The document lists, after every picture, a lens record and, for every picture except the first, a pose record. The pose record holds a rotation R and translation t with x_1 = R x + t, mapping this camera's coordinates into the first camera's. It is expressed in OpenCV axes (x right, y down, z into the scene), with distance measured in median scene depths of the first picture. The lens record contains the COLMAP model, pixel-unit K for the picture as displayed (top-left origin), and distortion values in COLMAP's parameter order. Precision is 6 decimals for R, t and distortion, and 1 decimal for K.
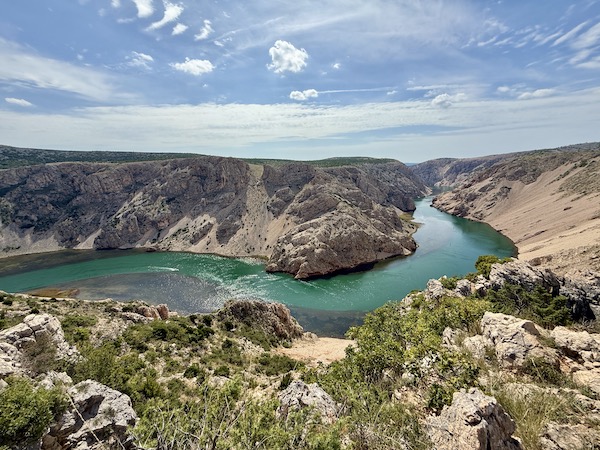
lens RADIAL K [[239.1, 0, 300.5], [0, 239.1, 223.8], [0, 0, 1]] dist [-0.000411, -0.000116]
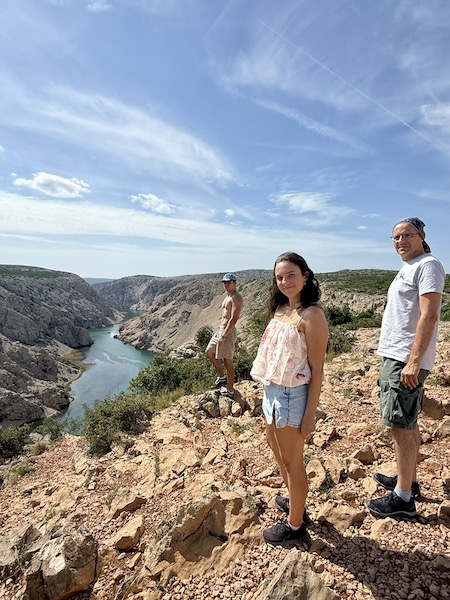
lens RADIAL K [[344.1, 0, 225.0], [0, 344.1, 300.0], [0, 0, 1]] dist [-0.000365, -0.000748]
pose [[0.737625, 0.008910, 0.675152, 0.096426], [0.114907, 0.983671, -0.138520, -0.000657], [-0.665361, 0.179755, 0.724556, -0.038765]]
